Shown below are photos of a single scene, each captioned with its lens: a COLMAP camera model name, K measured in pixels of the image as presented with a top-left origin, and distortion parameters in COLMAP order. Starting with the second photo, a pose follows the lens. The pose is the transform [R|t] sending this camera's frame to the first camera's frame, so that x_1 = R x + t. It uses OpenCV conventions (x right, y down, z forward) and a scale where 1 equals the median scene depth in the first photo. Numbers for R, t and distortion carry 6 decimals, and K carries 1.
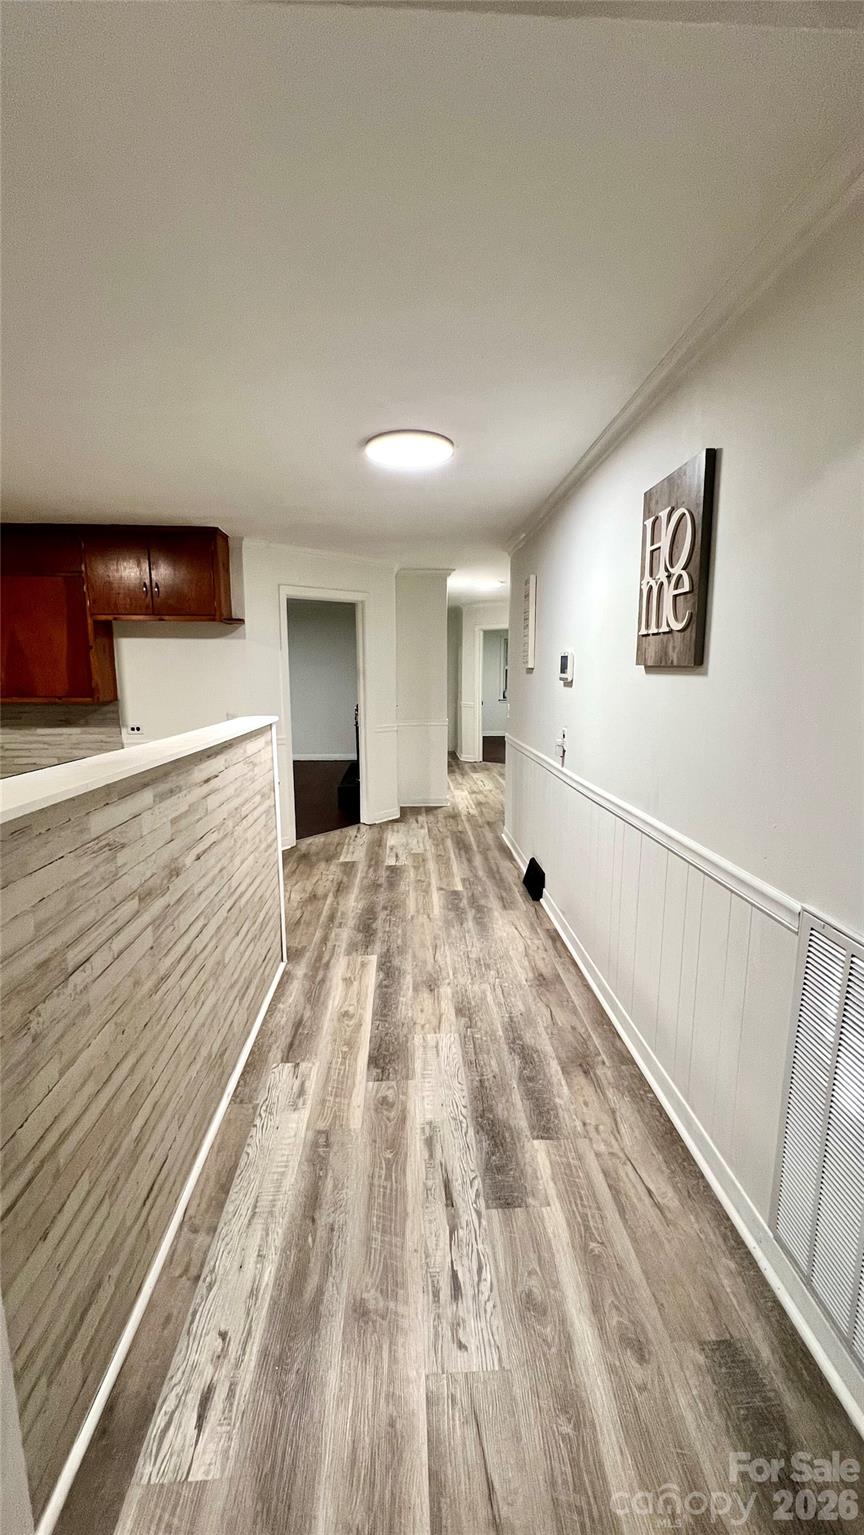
lens RADIAL K [[614.6, 0, 433.5], [0, 614.6, 777.0], [0, 0, 1]] dist [-0.003824, 0.001091]
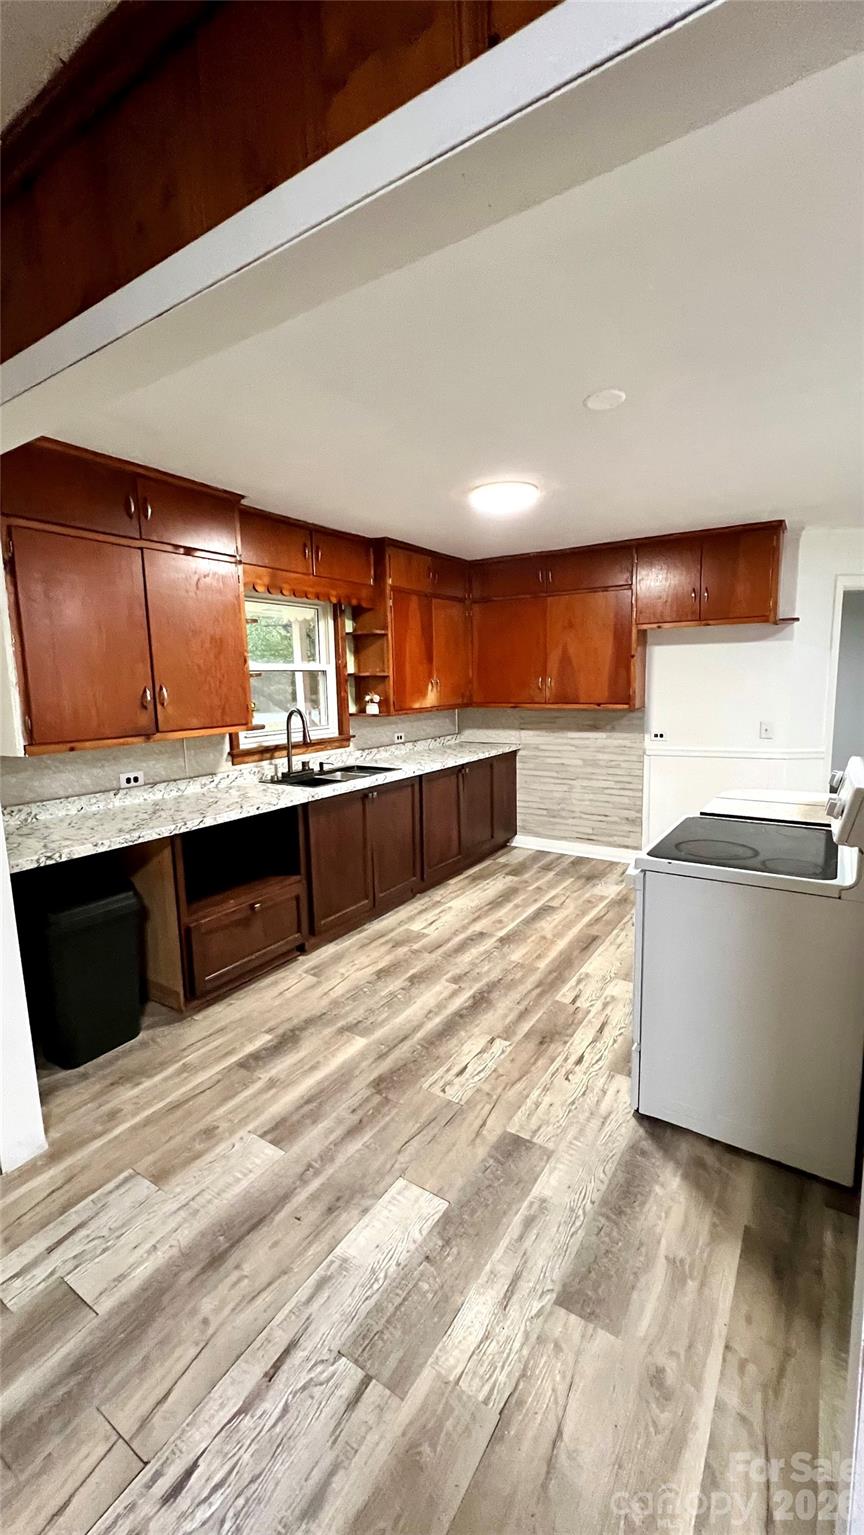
lens RADIAL K [[614.6, 0, 431.7], [0, 614.6, 768.0], [0, 0, 1]] dist [-0.003824, 0.001091]
pose [[0.809531, 0.062111, -0.583782, -0.292900], [-0.076236, 0.997090, 0.000368, 0.004569], [0.582106, 0.044207, 0.811910, -0.047076]]
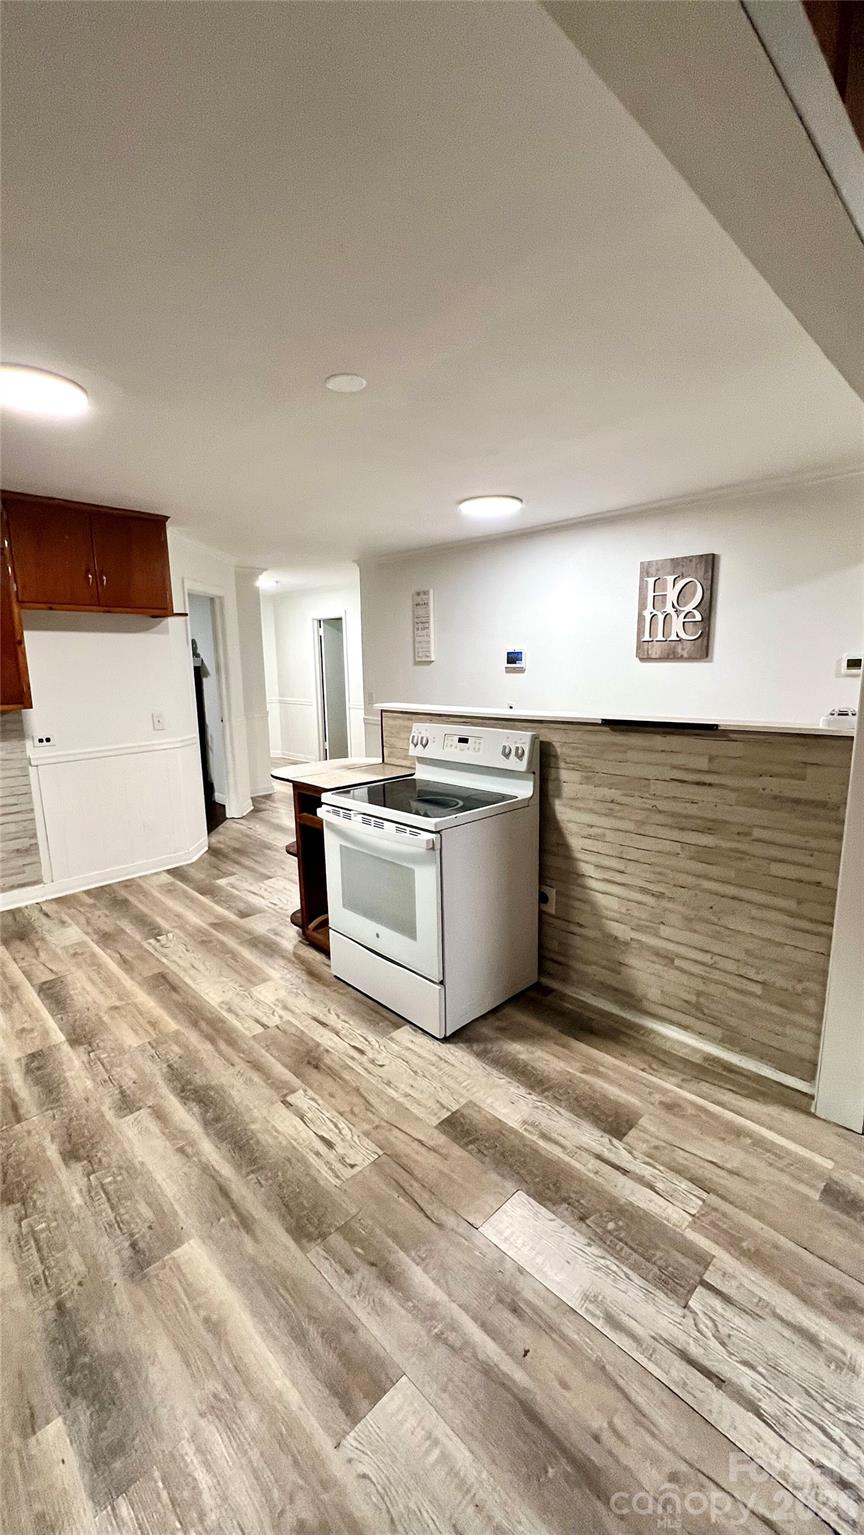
lens RADIAL K [[614.6, 0, 431.8], [0, 614.6, 767.7], [0, 0, 1]] dist [-0.003824, 0.001091]
pose [[0.749119, -0.125914, 0.650359, -0.955955], [0.127690, 0.990804, 0.044747, -0.016633], [-0.650013, 0.049523, 0.758308, 0.043436]]
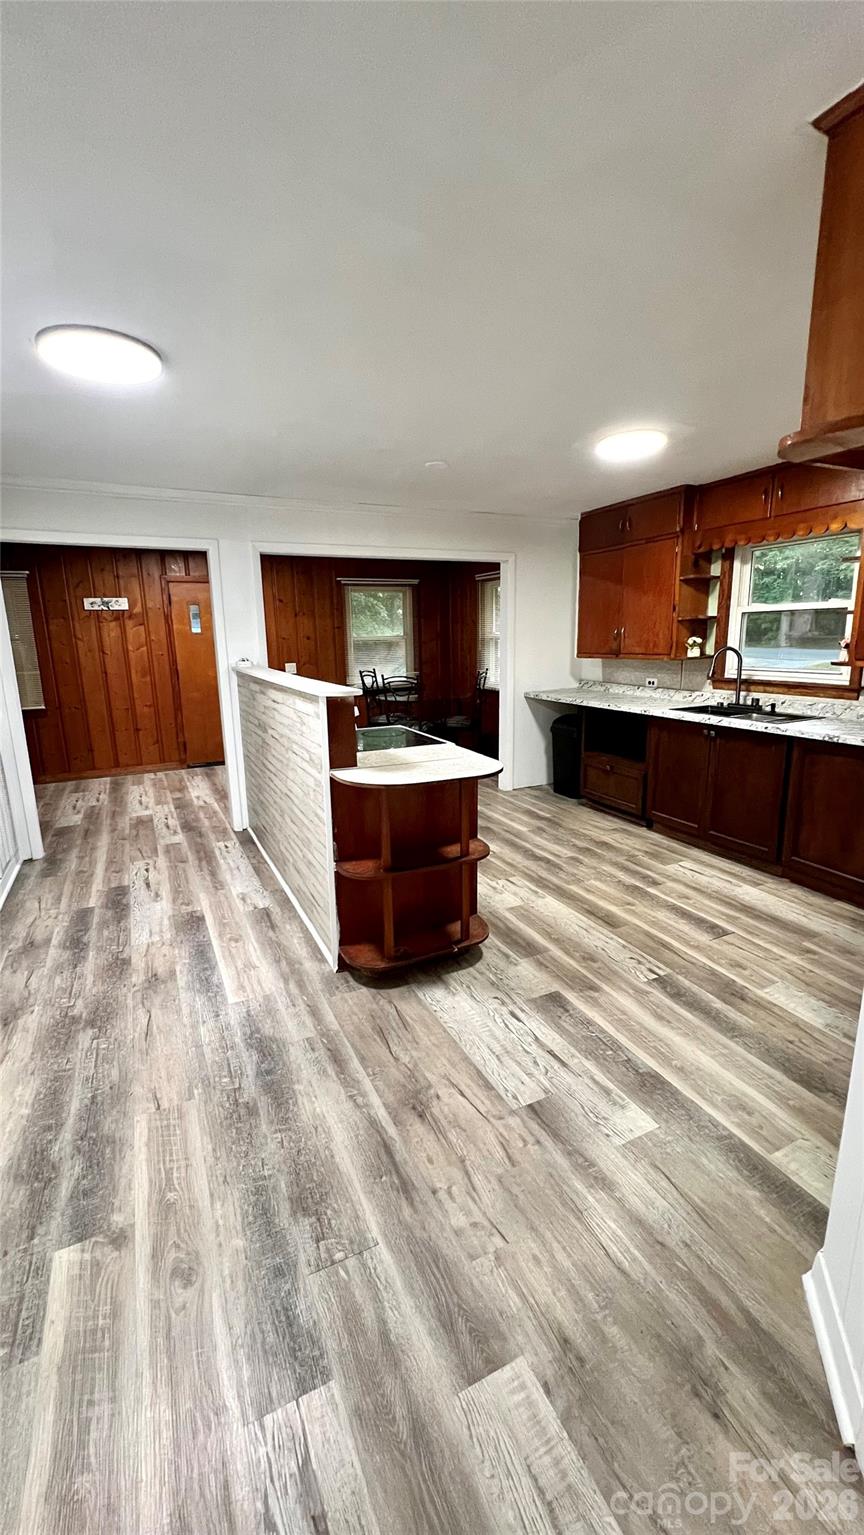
lens RADIAL K [[614.6, 0, 430.8], [0, 614.6, 772.1], [0, 0, 1]] dist [-0.003824, 0.001091]
pose [[-0.920241, 0.103712, -0.377359, -0.065236], [-0.047252, 0.927746, 0.370209, -0.295984], [0.388488, 0.358512, -0.848850, 1.708980]]
